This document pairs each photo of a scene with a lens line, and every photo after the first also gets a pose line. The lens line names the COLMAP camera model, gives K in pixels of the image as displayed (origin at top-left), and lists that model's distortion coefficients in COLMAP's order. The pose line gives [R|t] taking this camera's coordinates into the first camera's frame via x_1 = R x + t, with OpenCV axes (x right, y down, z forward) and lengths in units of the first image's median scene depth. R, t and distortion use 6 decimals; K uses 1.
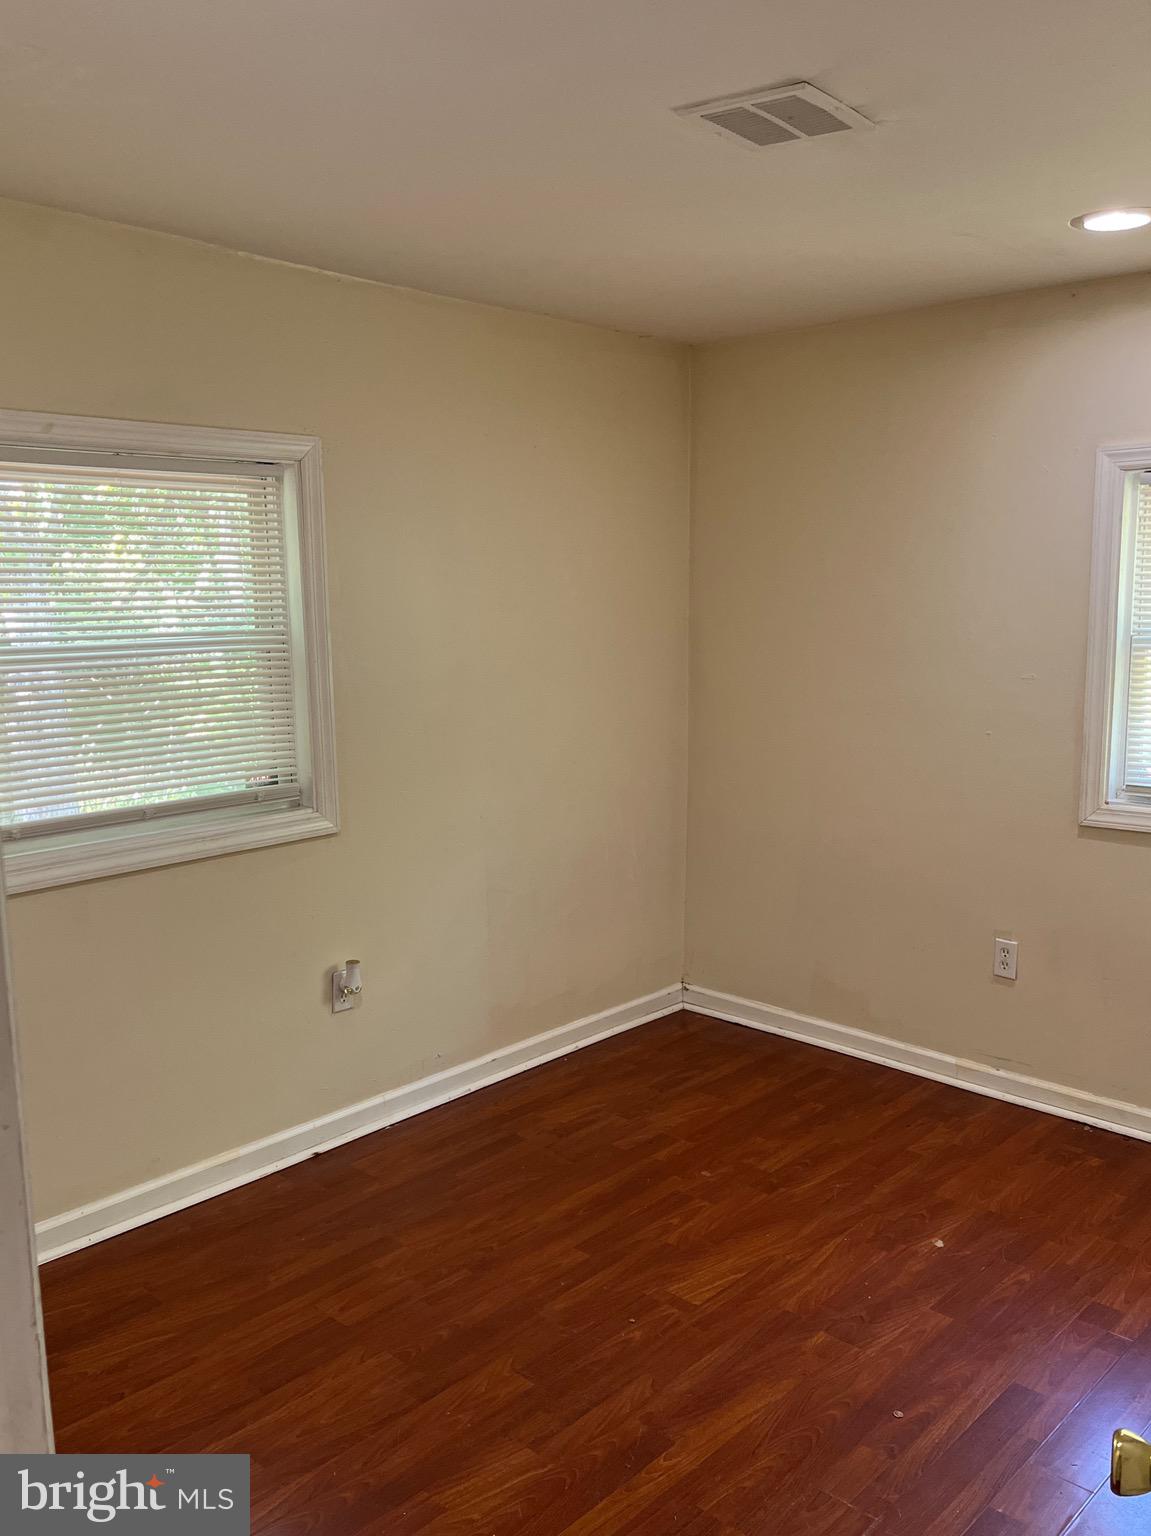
lens RADIAL K [[1265.7, 0, 615.9], [0, 1265.7, 796.6], [0, 0, 1]] dist [0.064809, -0.056531]
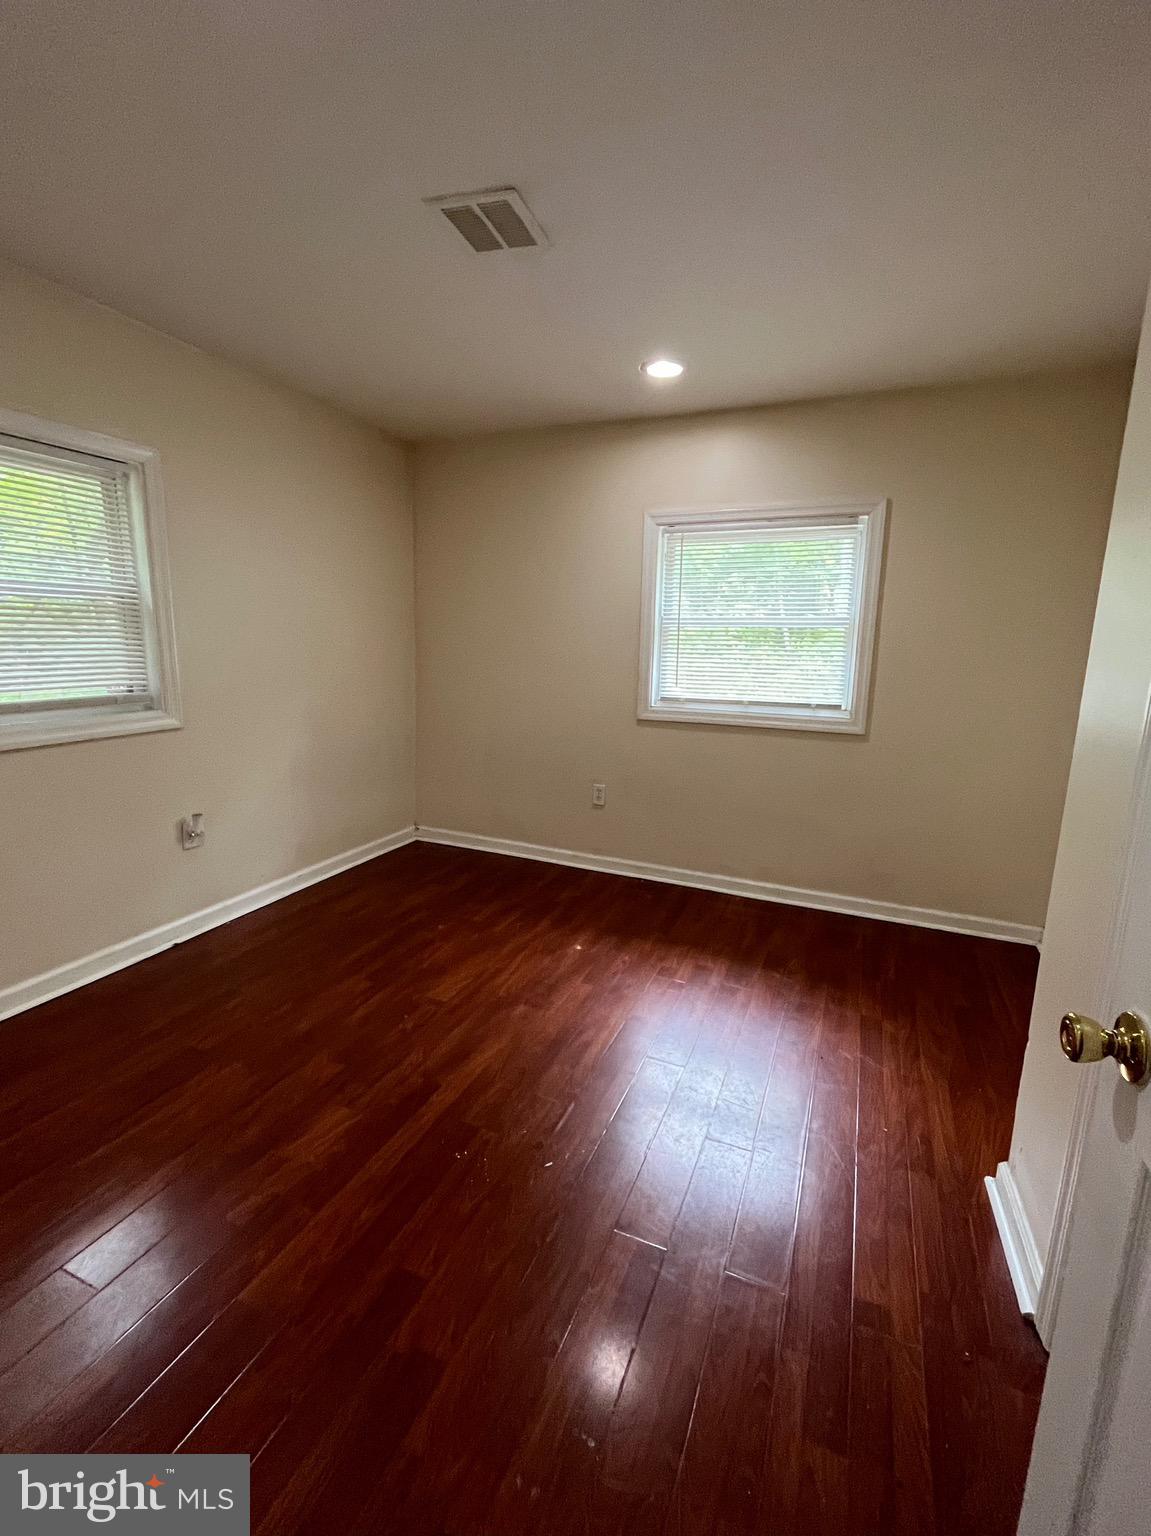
lens RADIAL K [[659.4, 0, 585.0], [0, 659.4, 759.3], [0, 0, 1]] dist [-0.001295, -0.000327]
pose [[0.944627, -0.031905, 0.326593, -0.029518], [0.023981, 0.999313, 0.028262, 0.059004], [-0.327270, -0.018865, 0.944743, 0.128163]]
